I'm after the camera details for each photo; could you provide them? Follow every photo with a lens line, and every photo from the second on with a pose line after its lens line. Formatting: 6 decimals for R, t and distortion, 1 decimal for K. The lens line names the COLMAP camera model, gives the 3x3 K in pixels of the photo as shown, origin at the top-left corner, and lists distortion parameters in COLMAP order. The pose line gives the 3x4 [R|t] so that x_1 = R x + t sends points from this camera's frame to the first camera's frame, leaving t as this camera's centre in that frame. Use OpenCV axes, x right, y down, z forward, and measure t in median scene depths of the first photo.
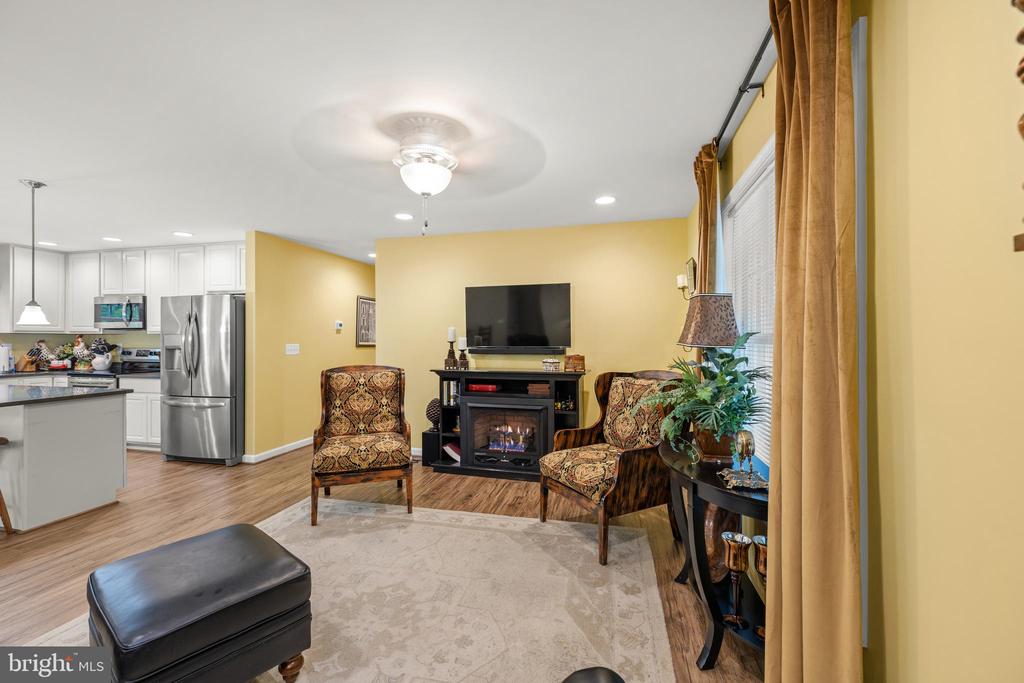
lens RADIAL K [[429.5, 0, 510.6], [0, 429.5, 343.8], [0, 0, 1]] dist [0.001135, 0.001023]
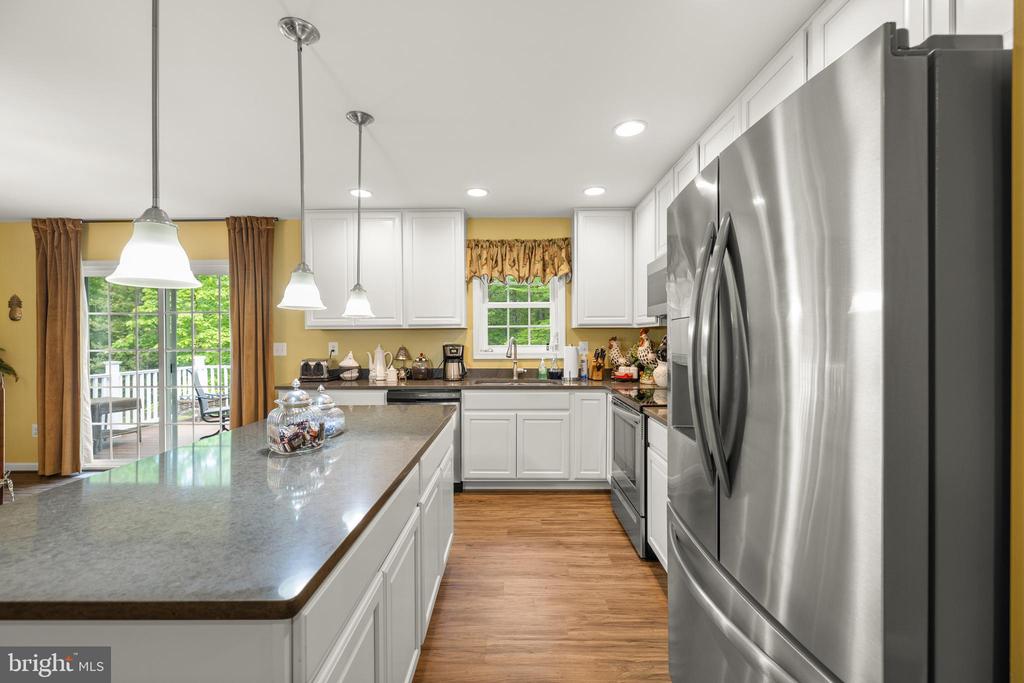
lens RADIAL K [[429.5, 0, 517.9], [0, 429.5, 340.4], [0, 0, 1]] dist [0.001135, 0.001023]
pose [[0.256268, 0.003065, -0.966601, -0.447528], [-0.000650, 0.999995, 0.002999, -0.005358], [0.966605, -0.000141, 0.256269, 0.684492]]
